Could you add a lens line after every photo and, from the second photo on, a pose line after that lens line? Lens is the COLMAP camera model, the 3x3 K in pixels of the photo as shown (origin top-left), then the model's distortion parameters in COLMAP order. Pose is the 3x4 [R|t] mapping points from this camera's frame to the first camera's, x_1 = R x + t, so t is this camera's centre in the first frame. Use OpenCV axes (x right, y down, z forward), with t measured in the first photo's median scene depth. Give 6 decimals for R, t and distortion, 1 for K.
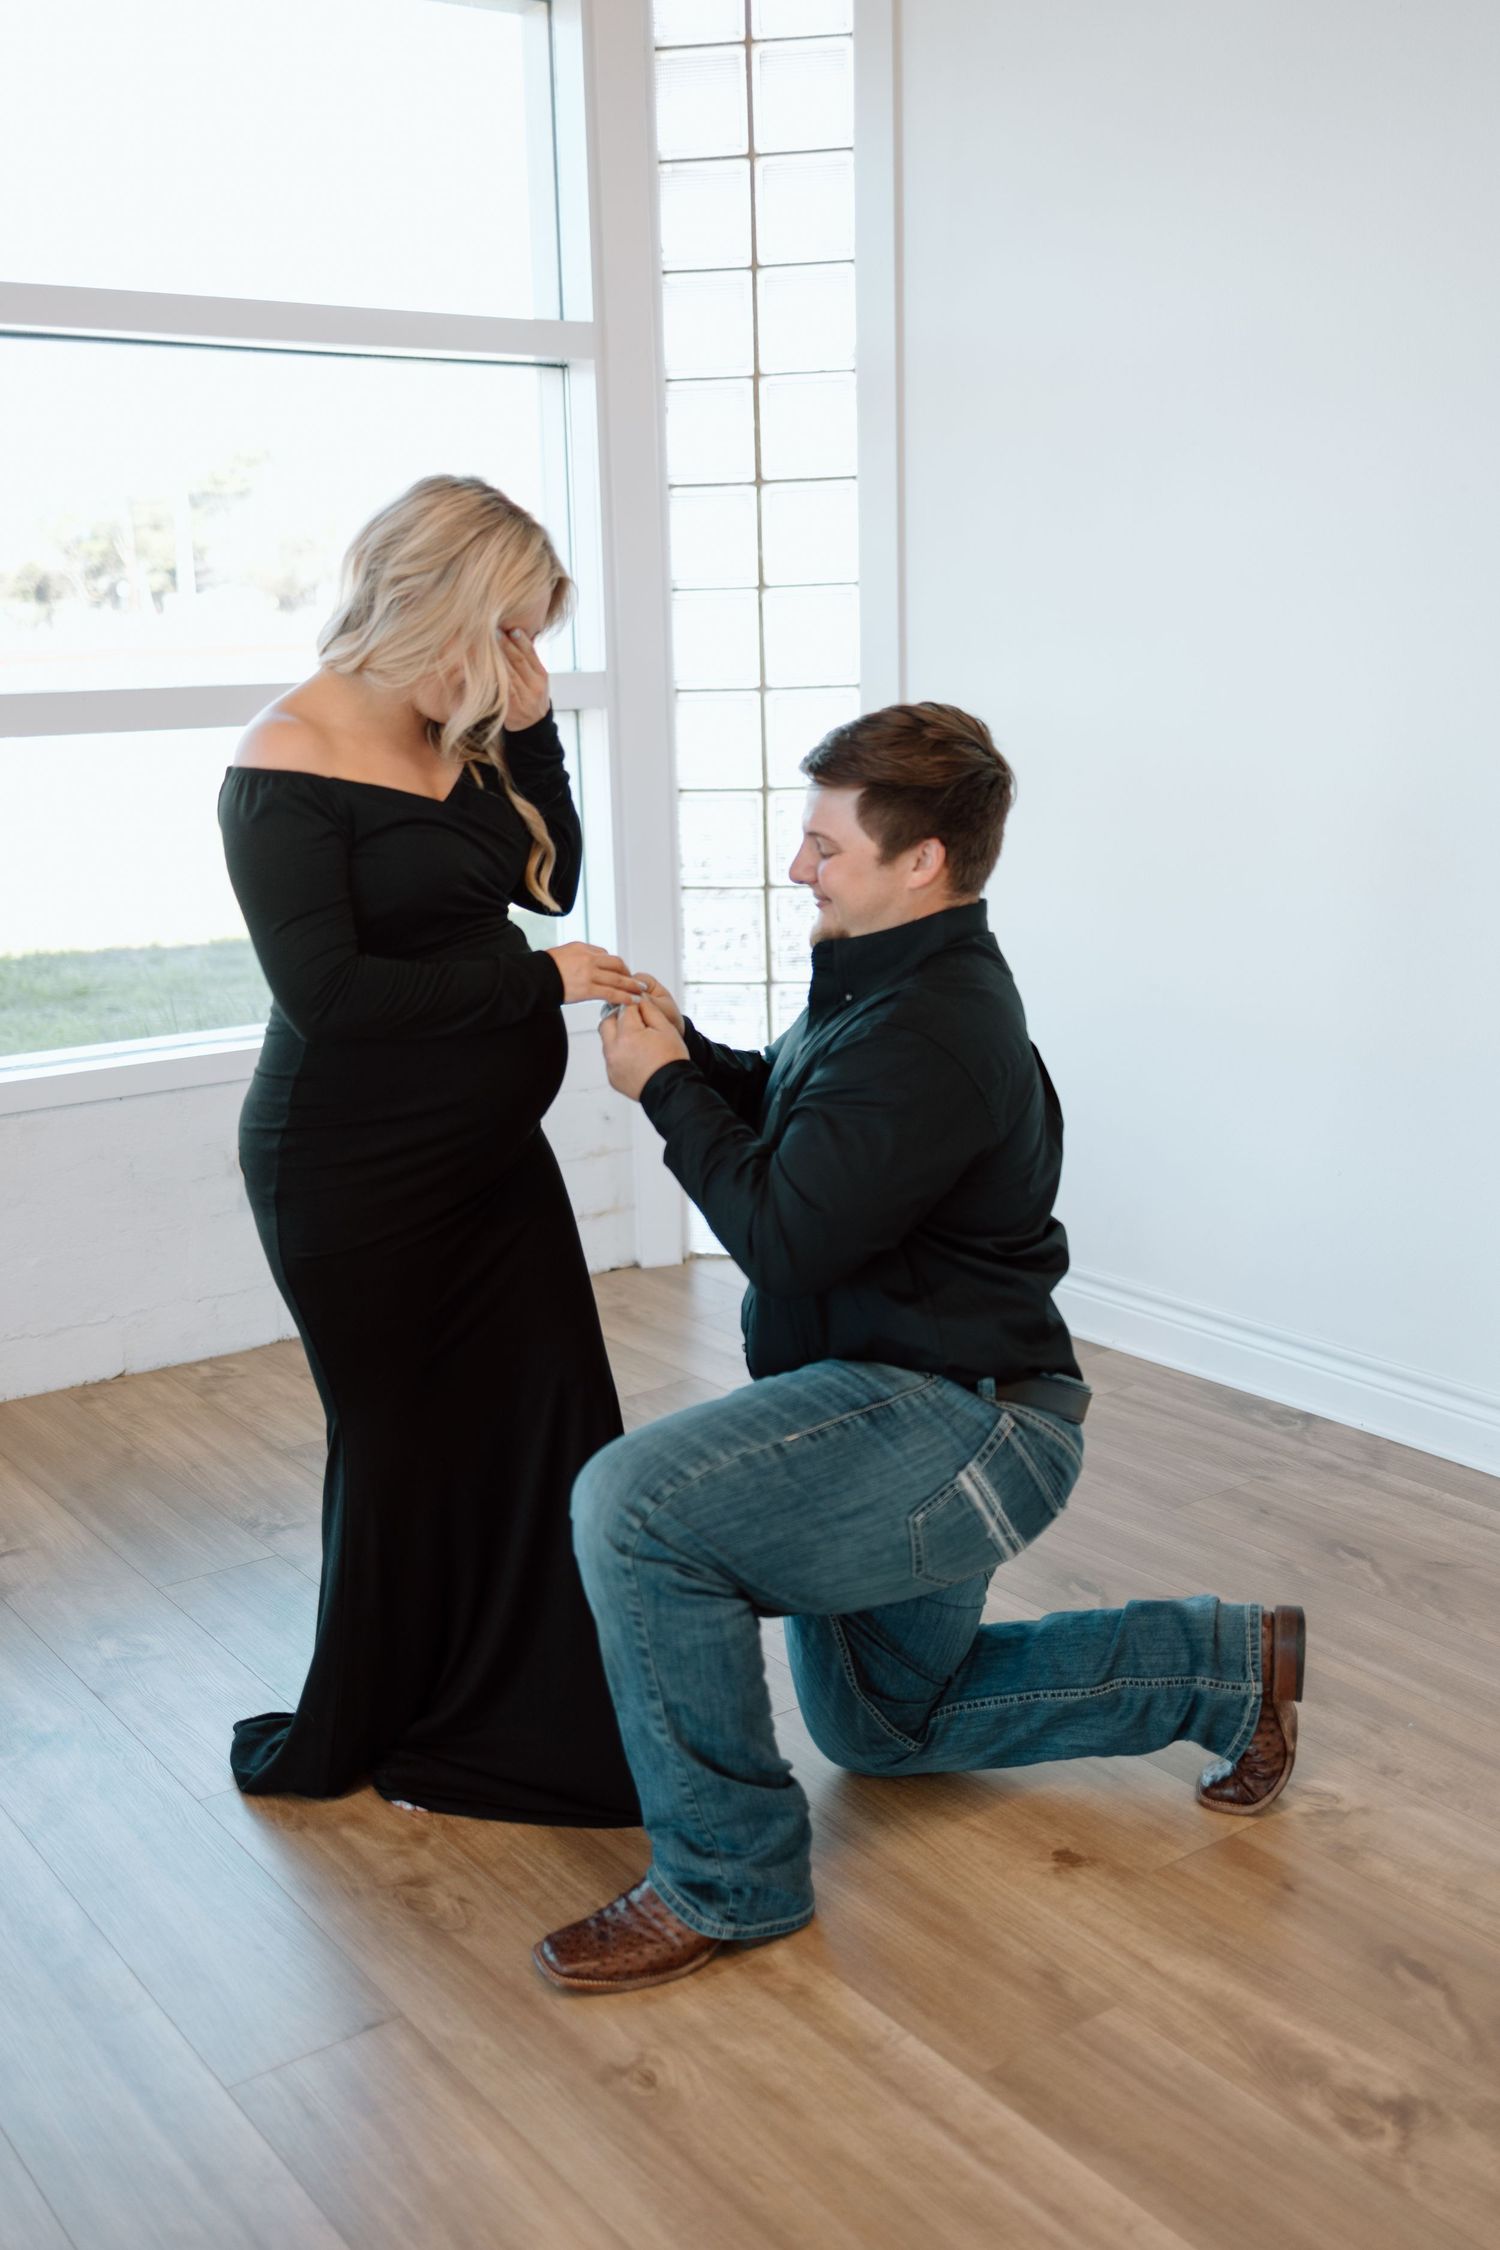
lens RADIAL K [[2312.7, 0, 720.4], [0, 2312.7, 1104.5], [0, 0, 1]] dist [0.027832, 0.000000]
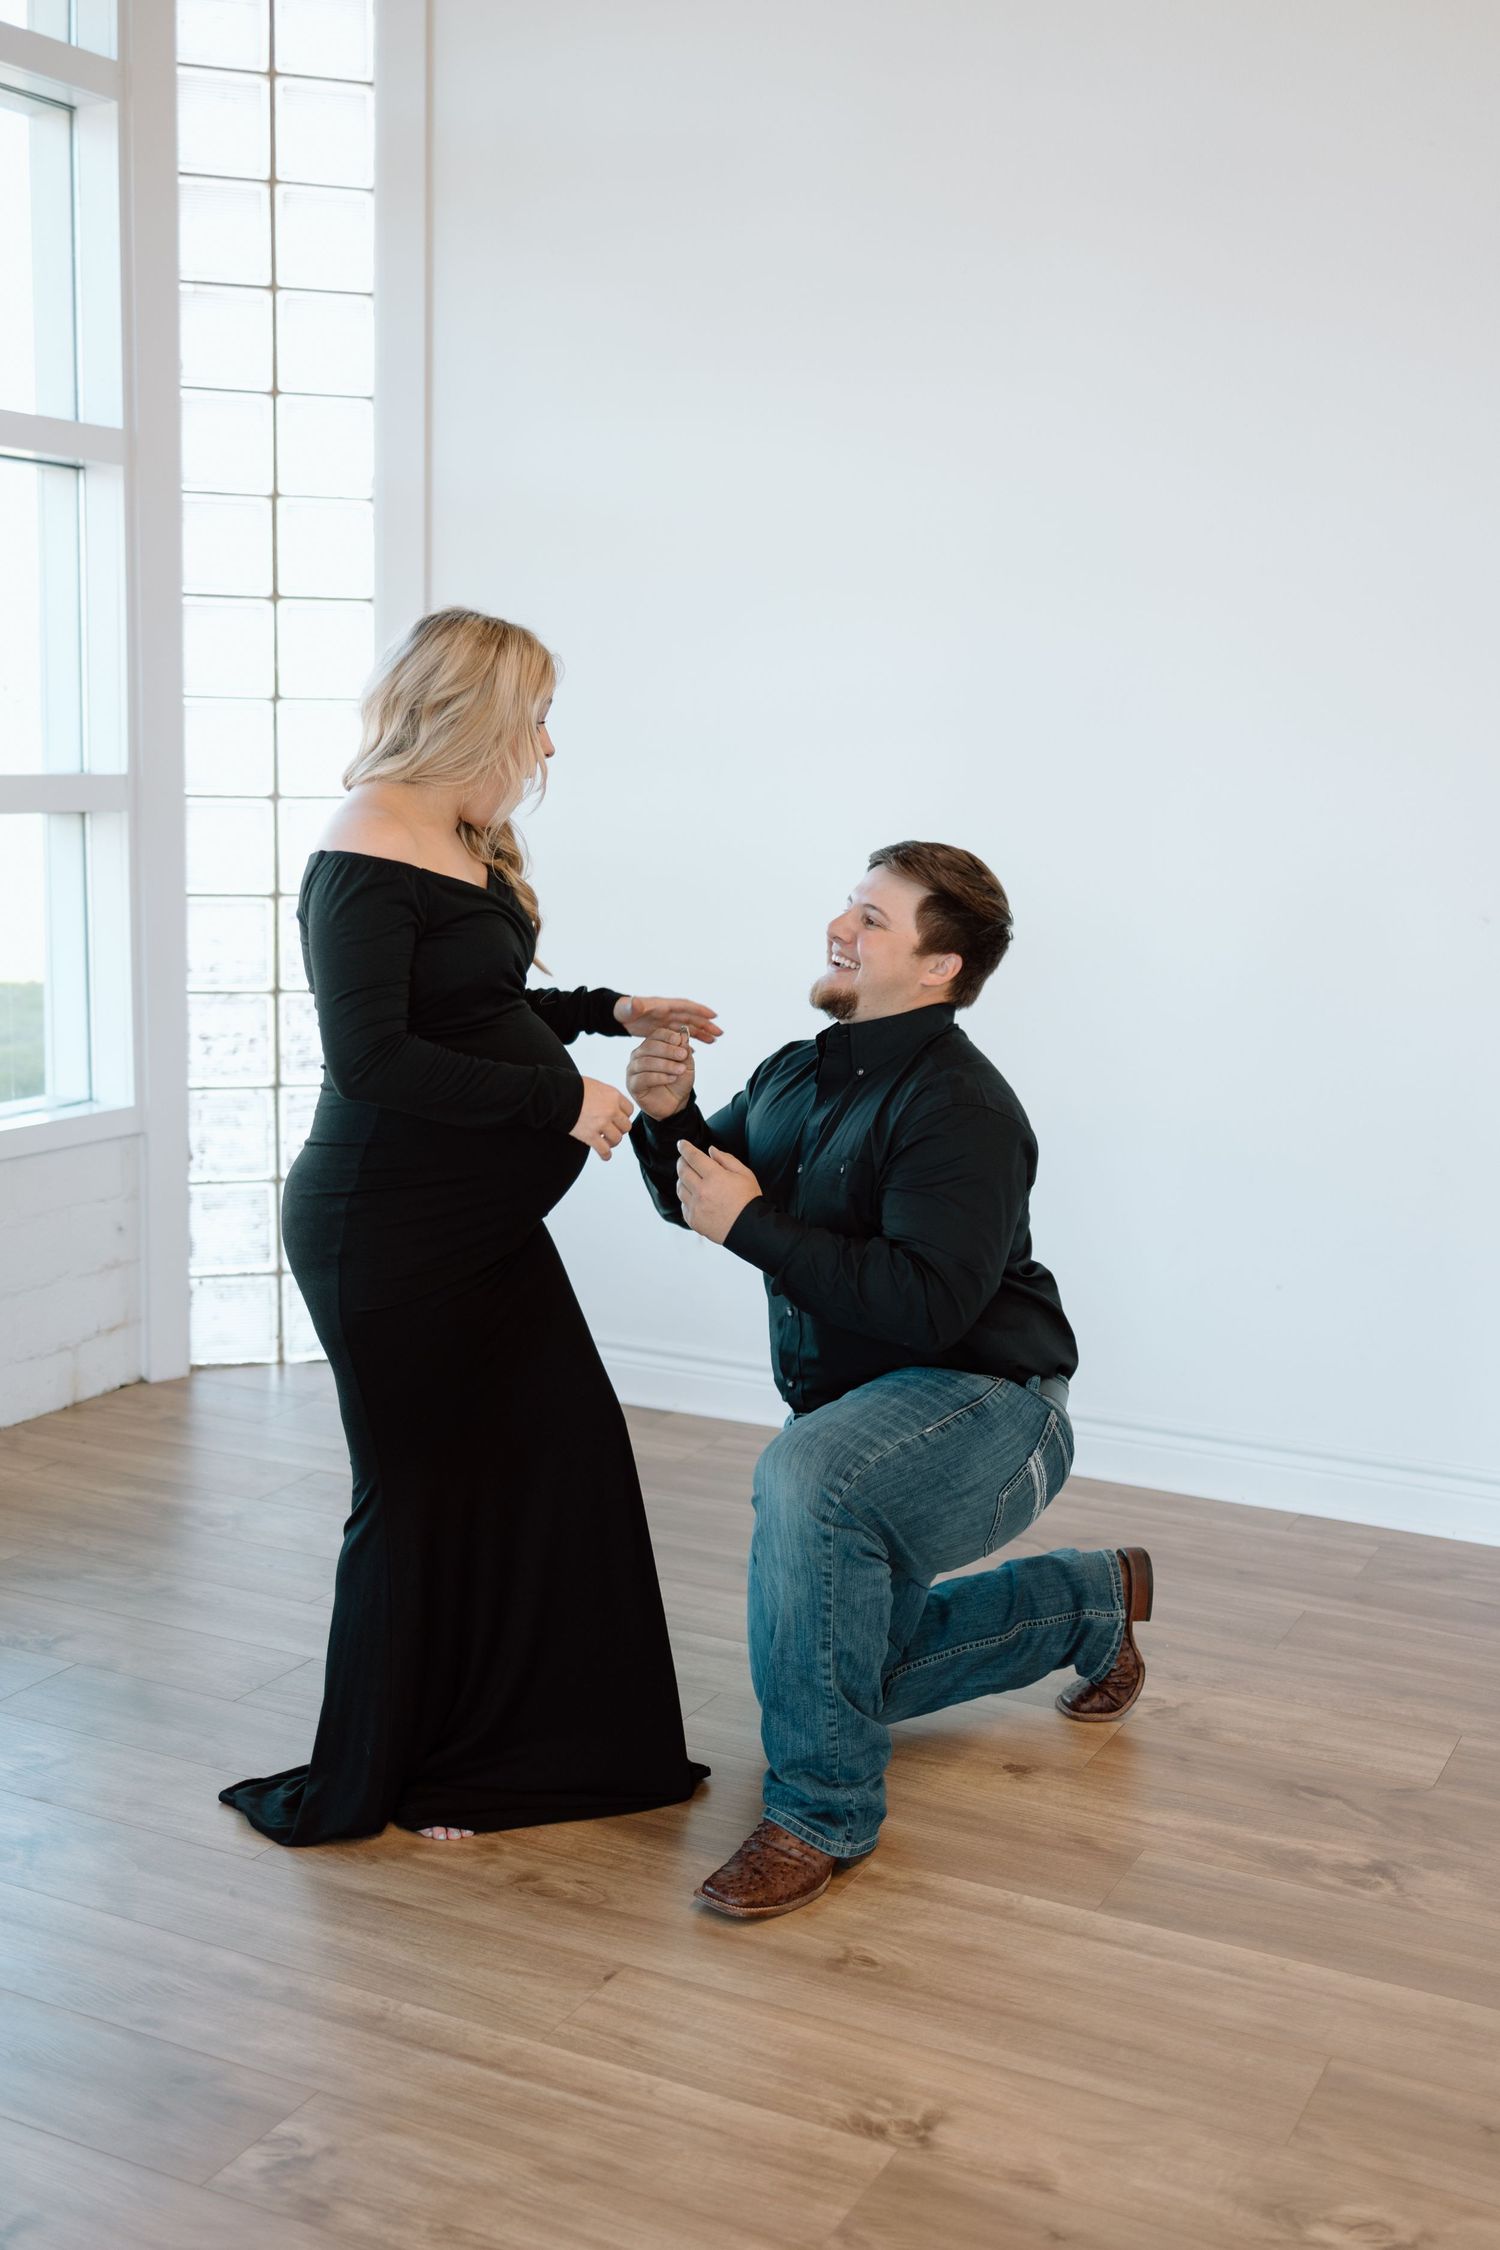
lens RADIAL K [[2567.1, 0, 758.0], [0, 2567.1, 1104.2], [0, 0, 1]] dist [0.033006, 0.000000]
pose [[0.879369, -0.022613, 0.475603, -0.587539], [0.049298, 0.997827, -0.043708, 0.025379], [-0.473581, 0.061881, 0.878574, -0.147328]]
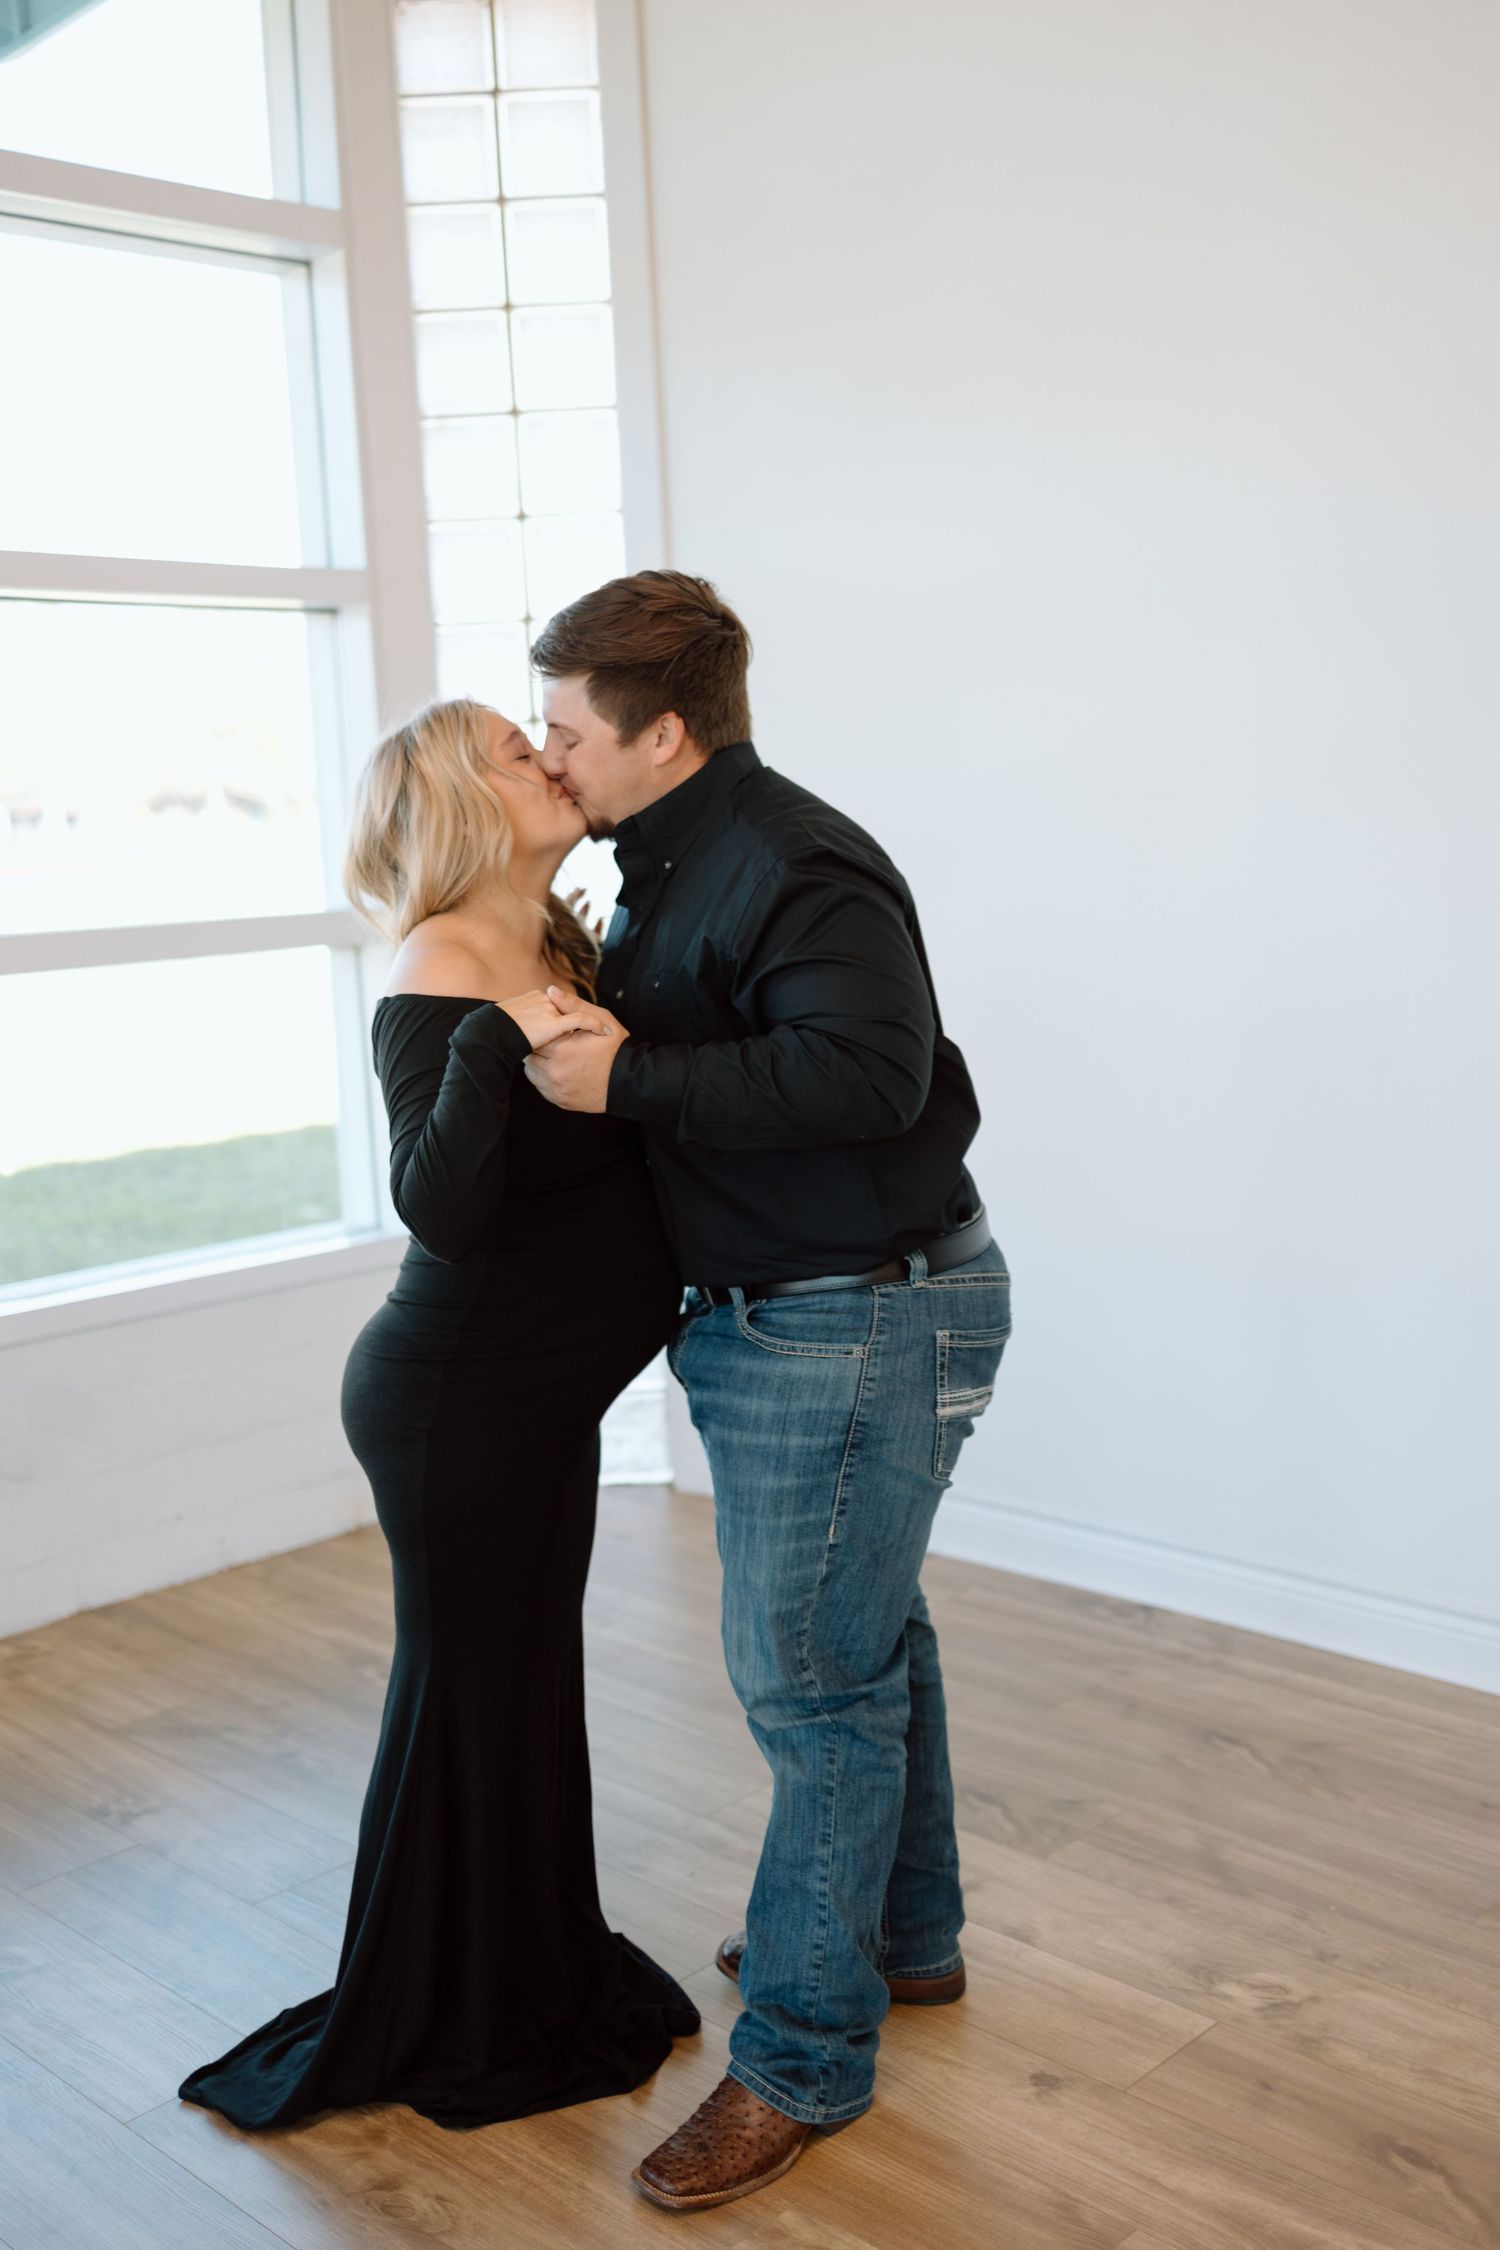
lens RADIAL K [[2312.7, 0, 733.4], [0, 2312.7, 1103.0], [0, 0, 1]] dist [0.027832, 0.000000]
pose [[0.985413, -0.043308, 0.164580, -0.123967], [0.057984, 0.994654, -0.085442, -0.015073], [-0.160000, 0.093738, 0.982656, 0.000323]]
